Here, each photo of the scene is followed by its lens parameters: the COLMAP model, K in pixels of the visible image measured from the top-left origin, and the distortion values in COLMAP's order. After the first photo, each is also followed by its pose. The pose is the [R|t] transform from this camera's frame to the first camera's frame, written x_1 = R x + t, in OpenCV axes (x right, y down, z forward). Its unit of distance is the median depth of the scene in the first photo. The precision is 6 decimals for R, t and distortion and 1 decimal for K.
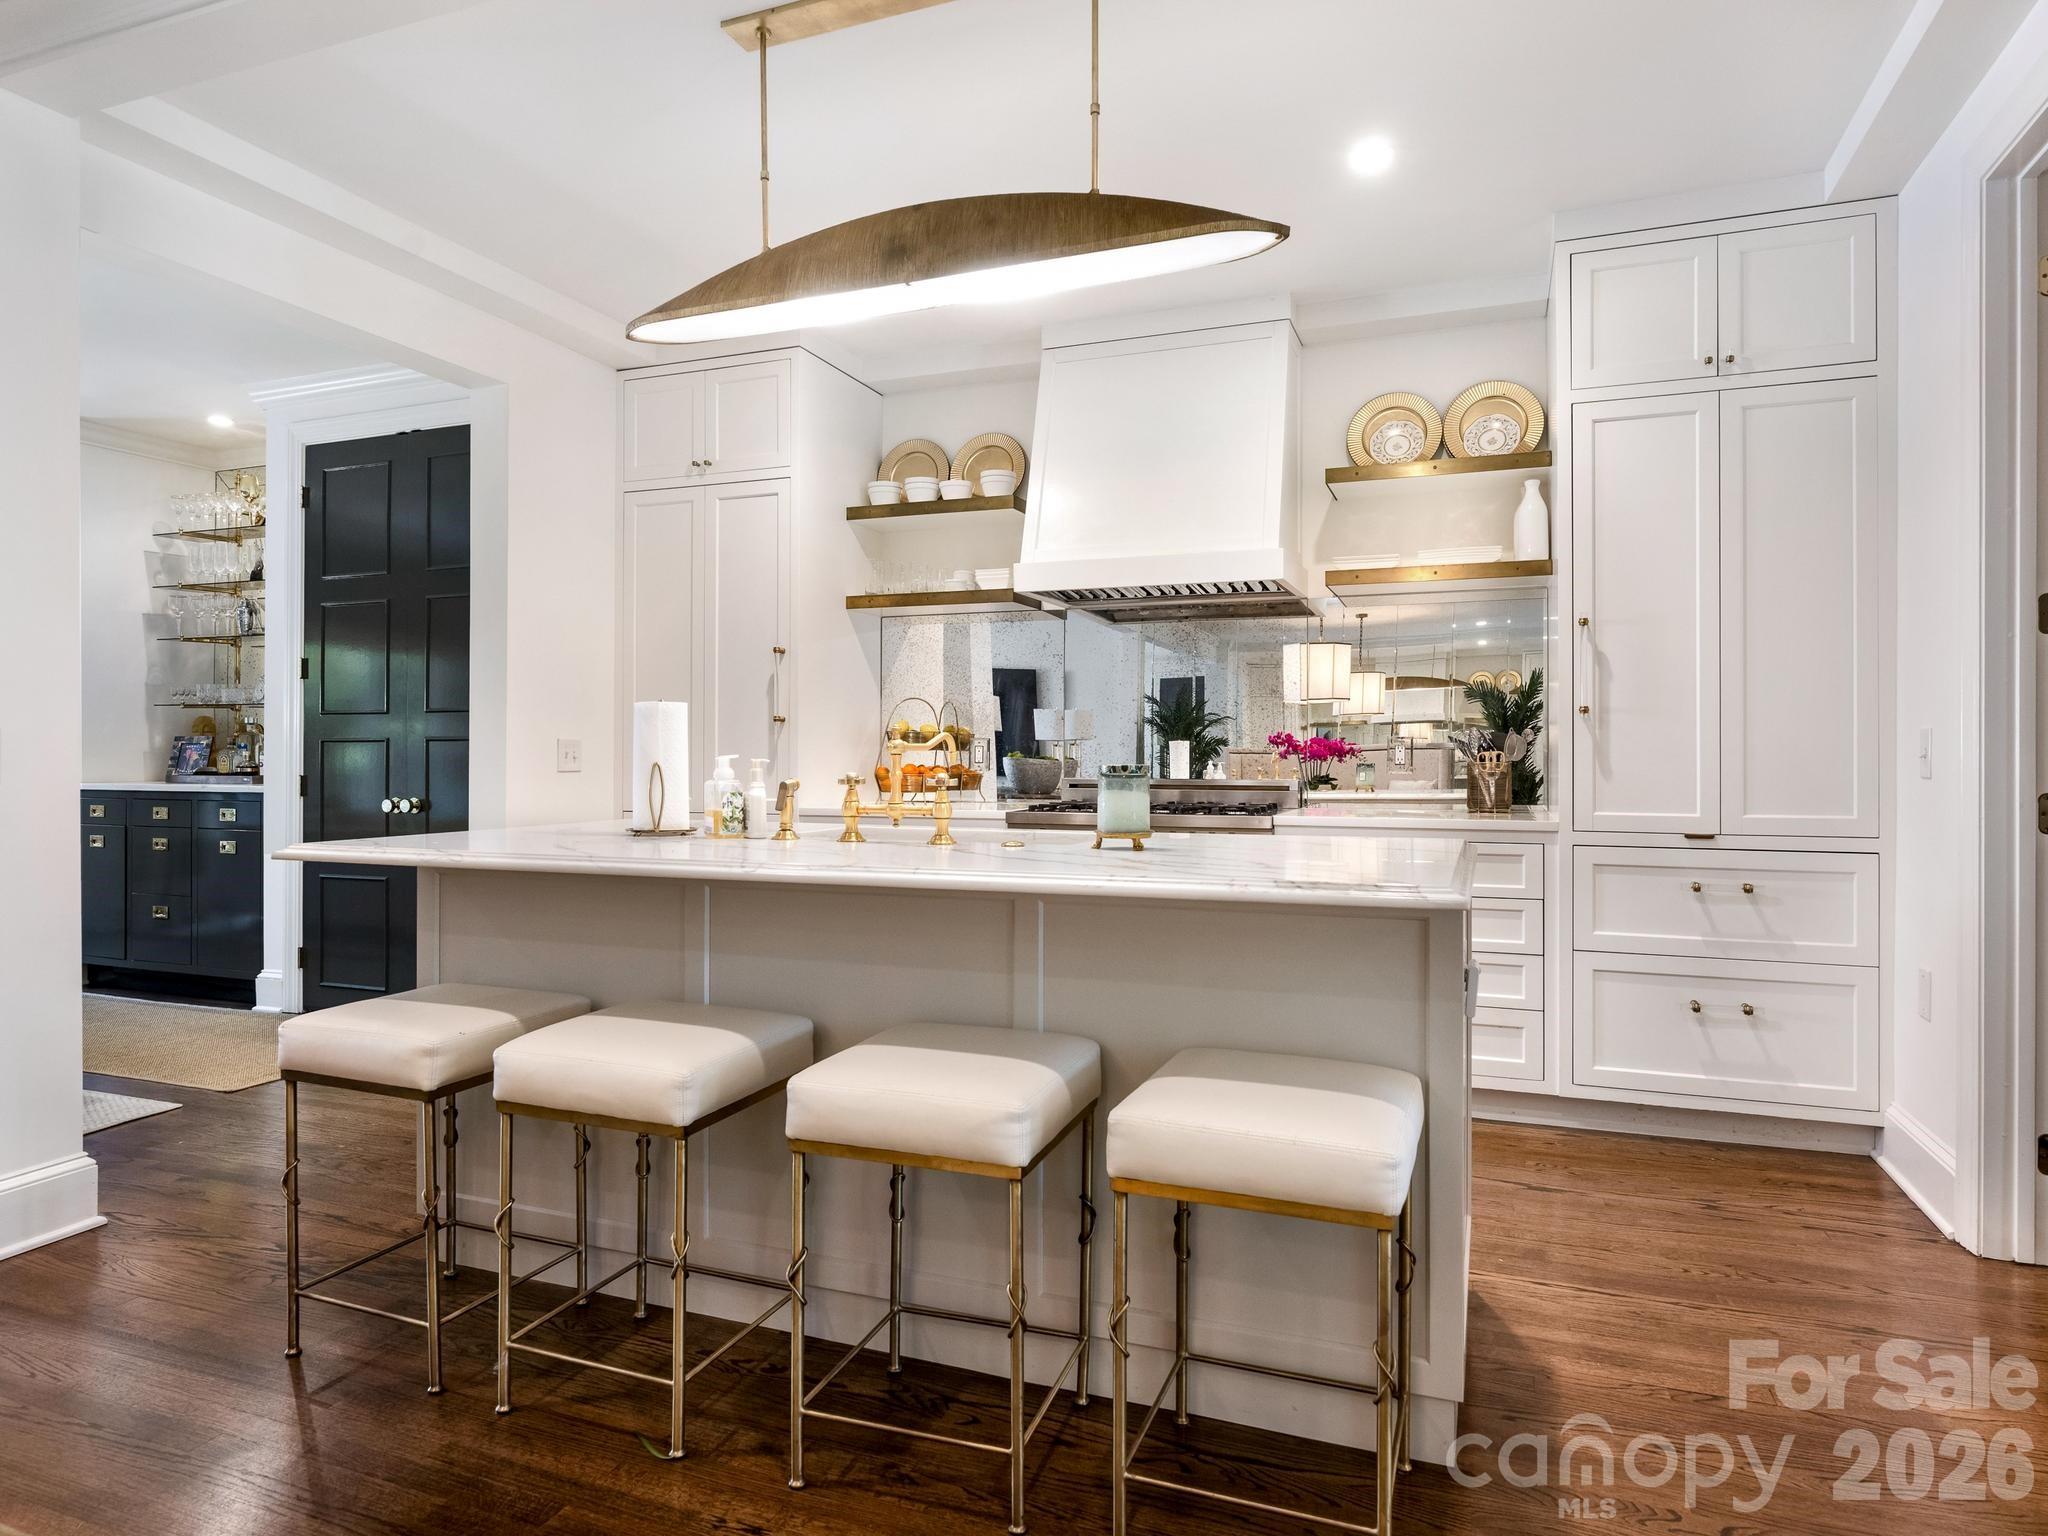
lens RADIAL K [[1216.8, 0, 990.3], [0, 1216.8, 767.9], [0, 0, 1]] dist [0.000797, 0.000533]
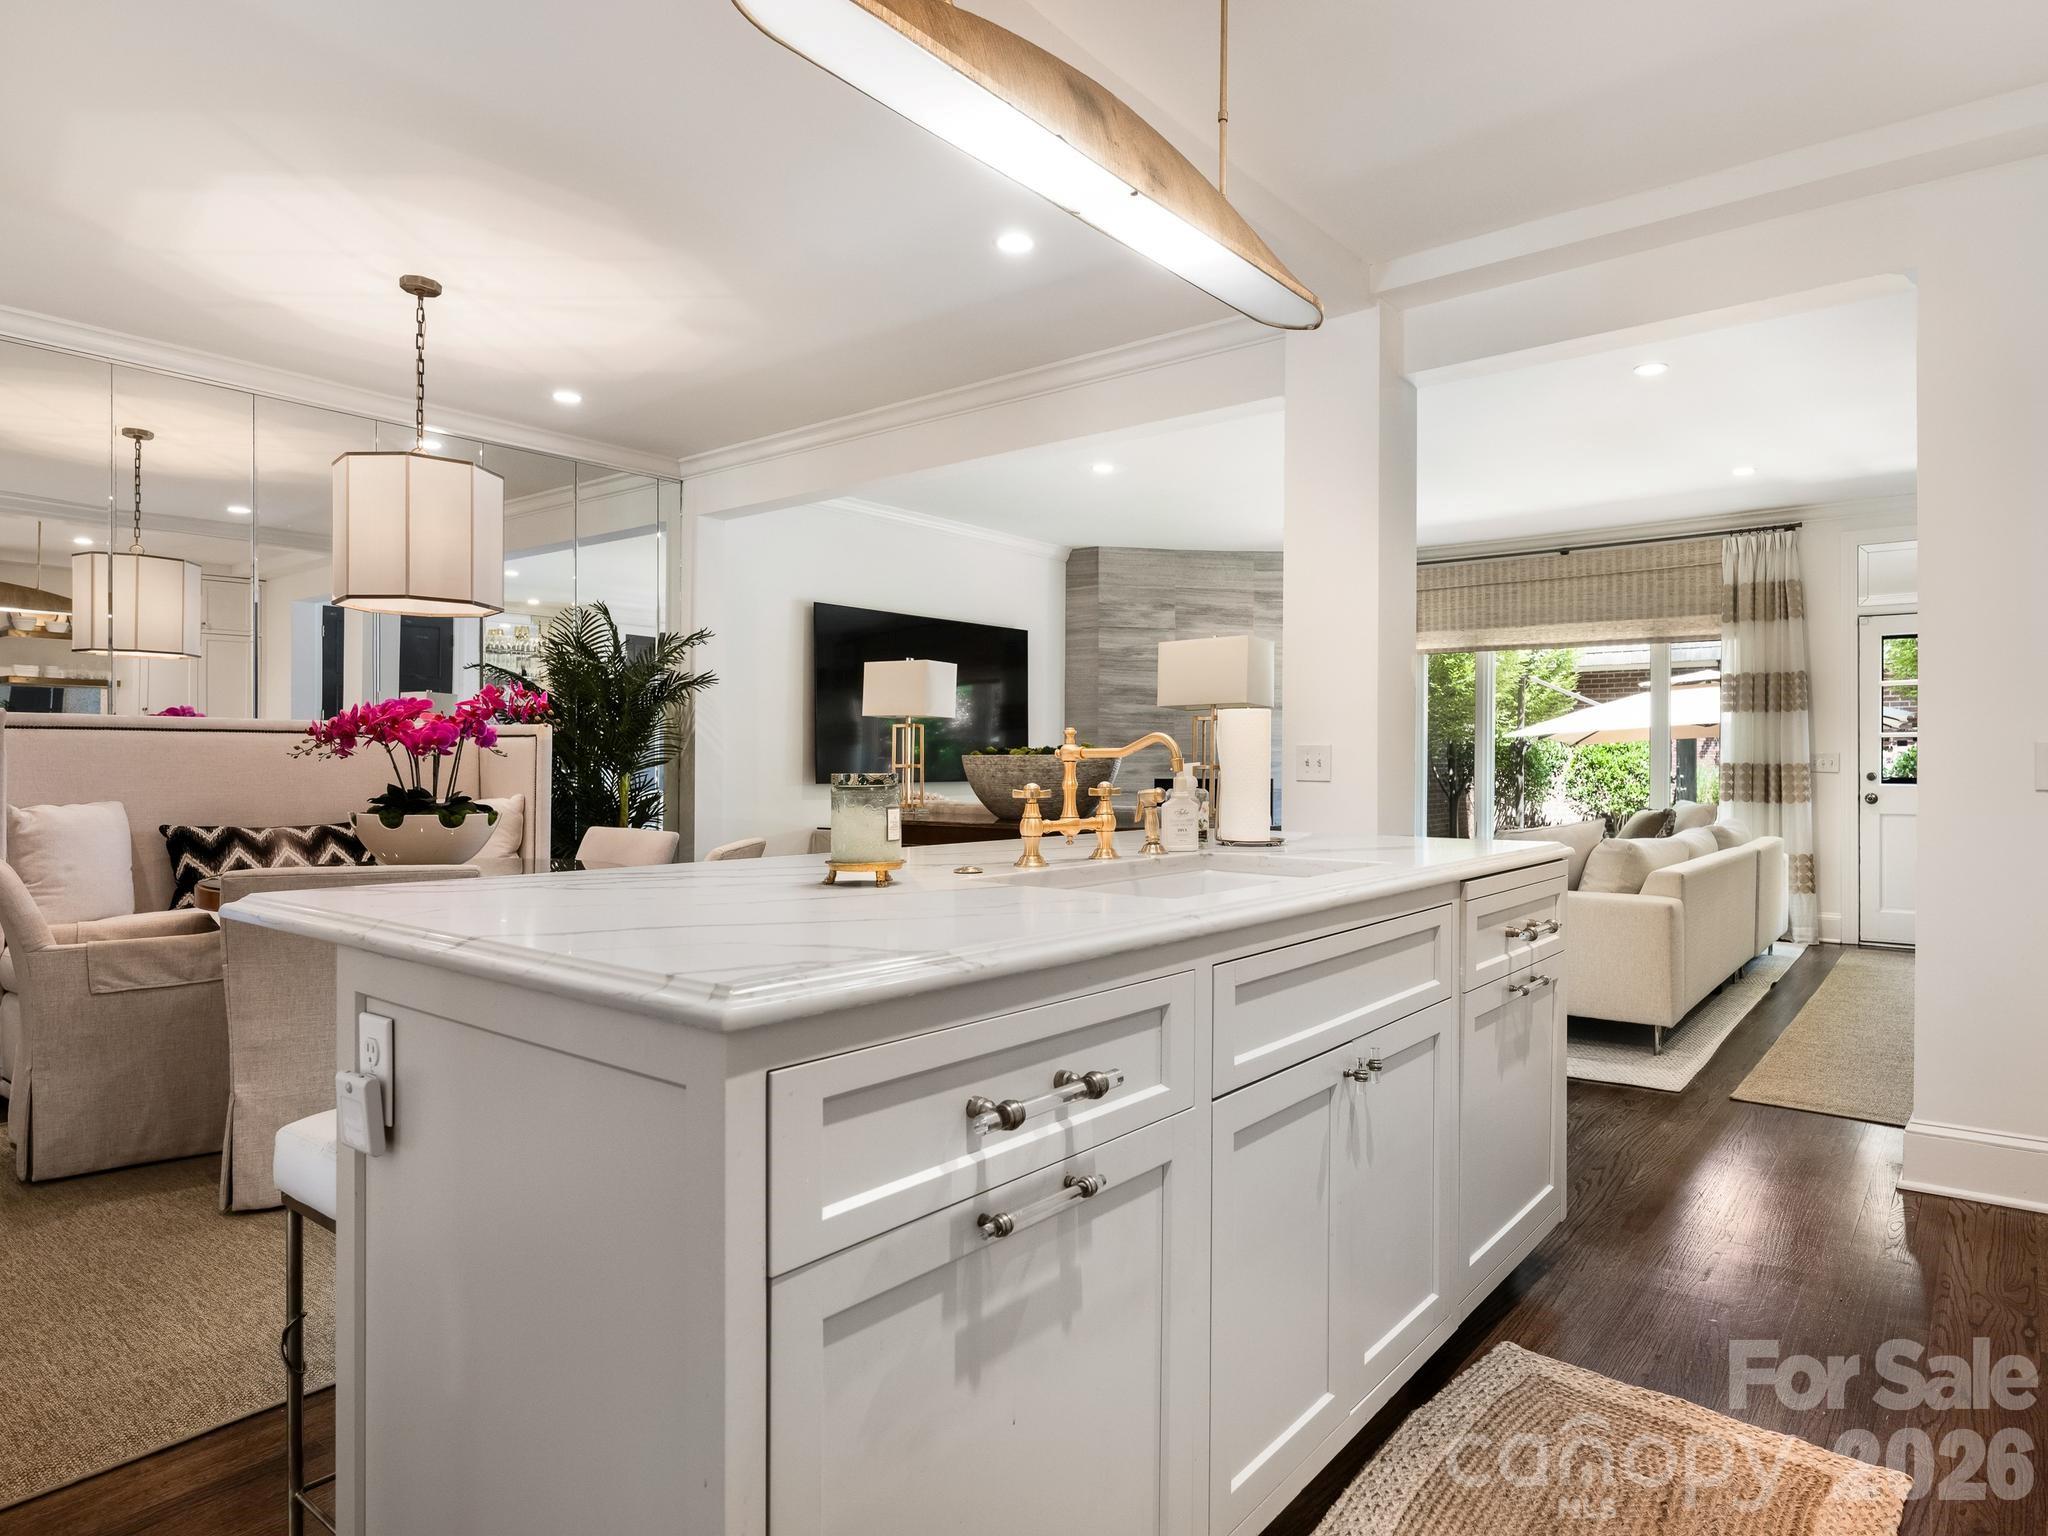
lens RADIAL K [[1195.2, 0, 1130.6], [0, 1195.2, 765.5], [0, 0, 1]] dist [-0.000032, 0.001375]
pose [[-0.253875, 0.000196, -0.967237, 0.461366], [-0.013093, 0.999908, 0.003639, -0.007315], [0.967148, 0.013588, -0.253849, 0.753555]]
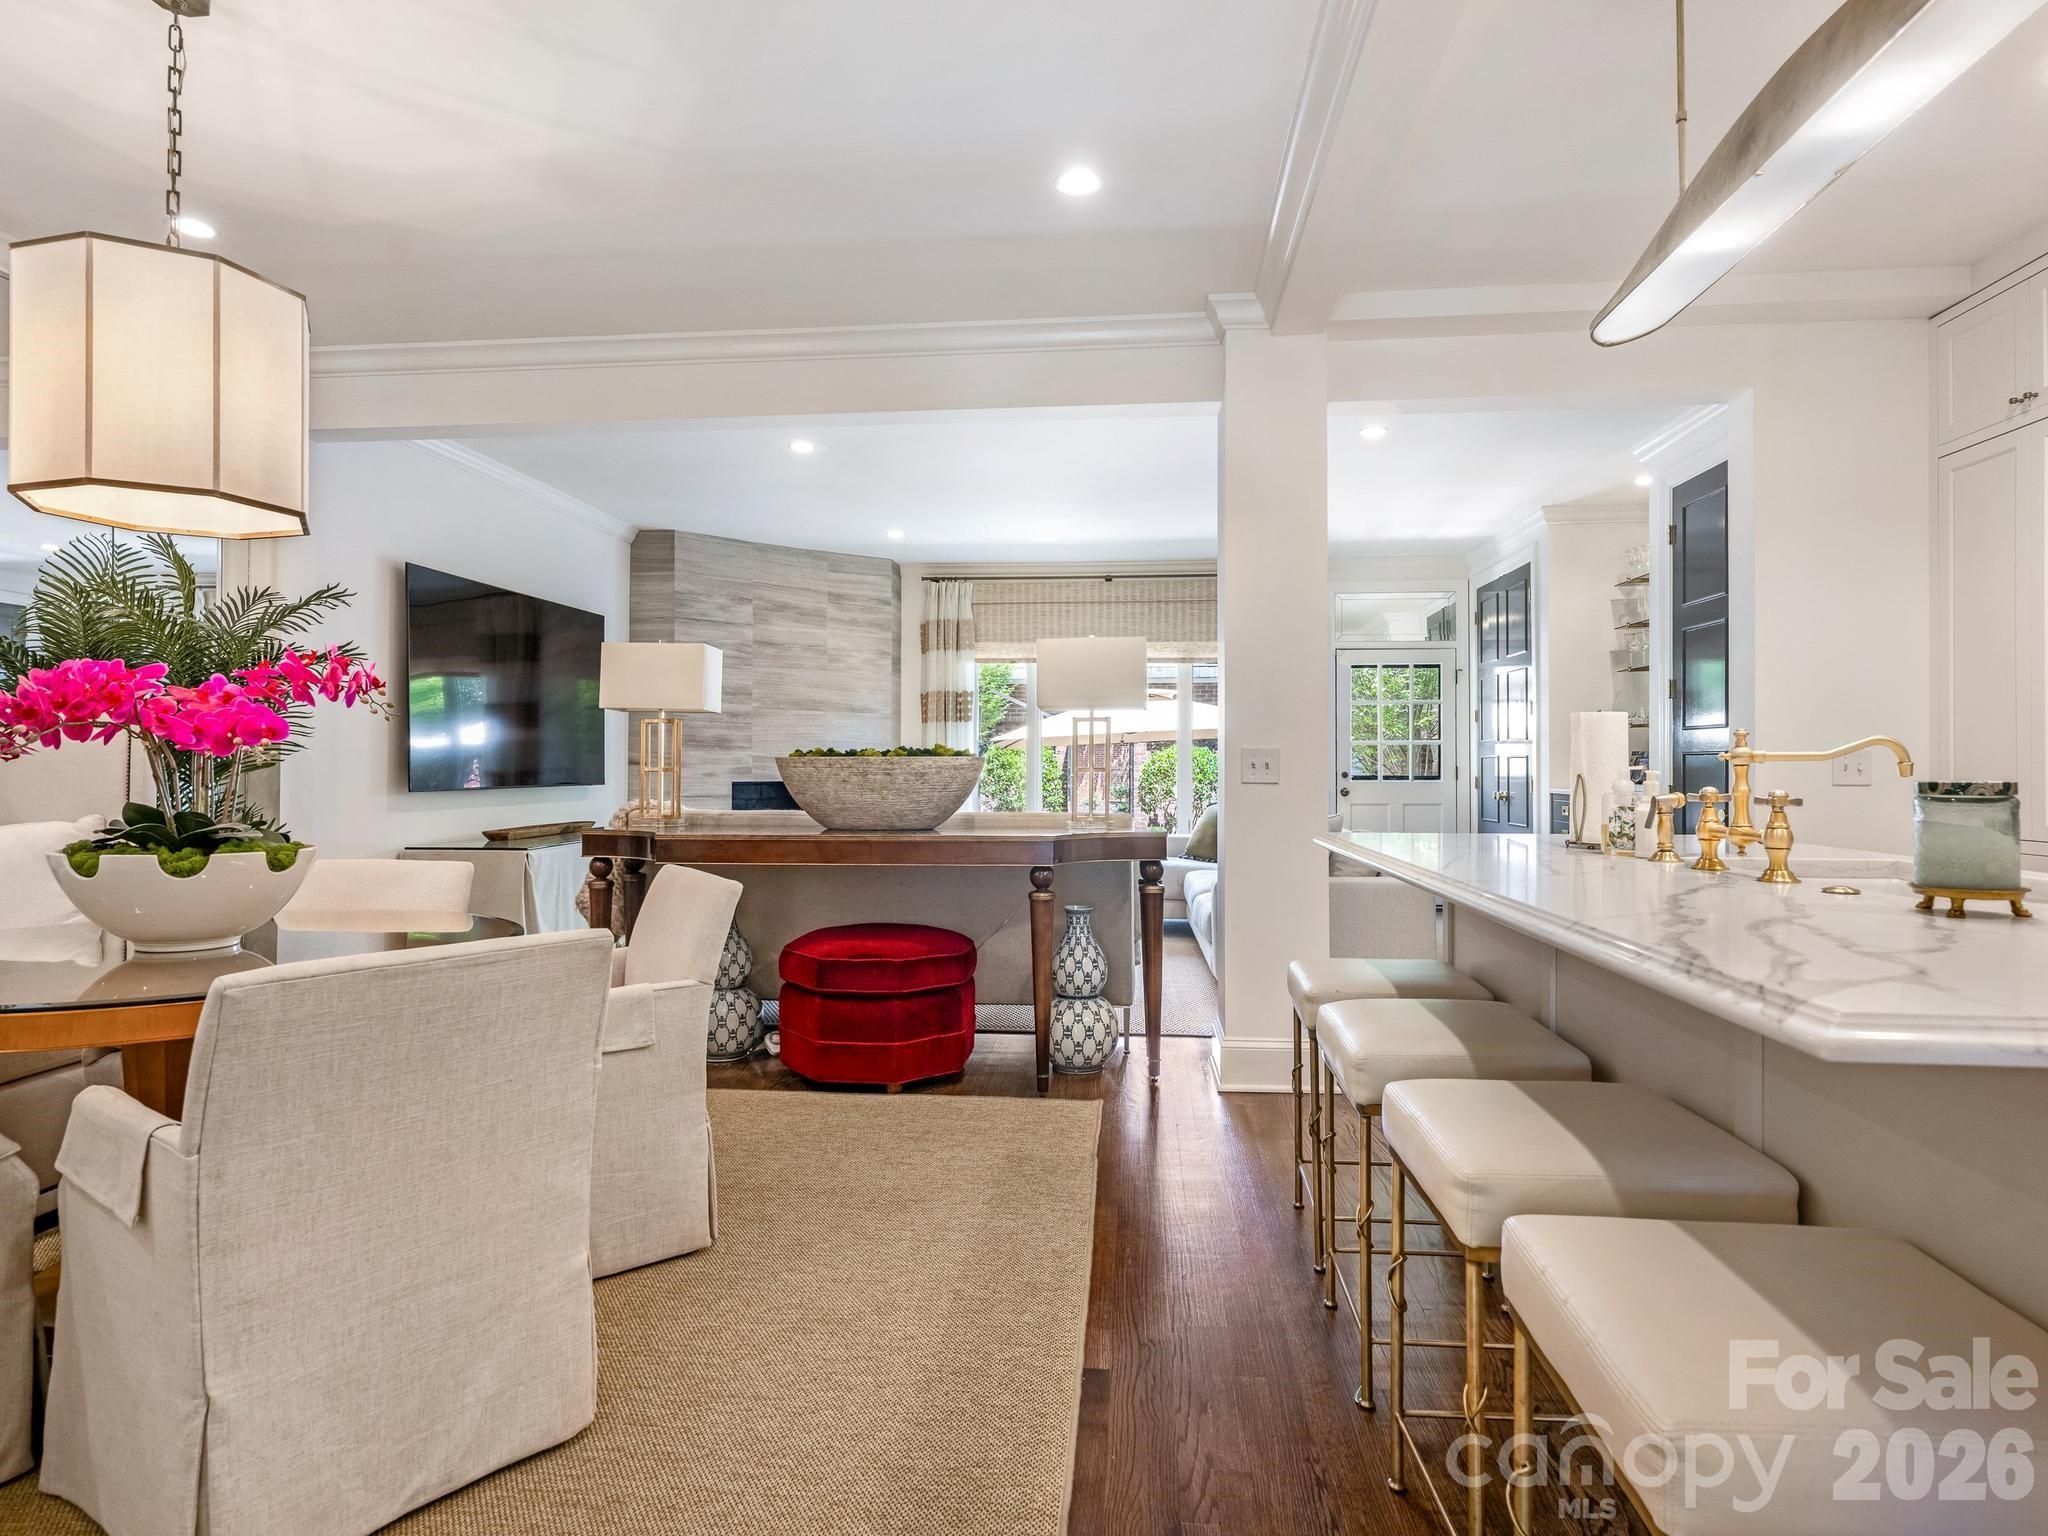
lens RADIAL K [[1097.2, 0, 1027.0], [0, 1097.2, 758.8], [0, 0, 1]] dist [-0.000674, 0.000340]
pose [[0.274098, -0.006327, -0.961681, 0.300753], [-0.011133, 0.999890, -0.009752, -0.002113], [0.961637, 0.013379, 0.273998, 0.208159]]
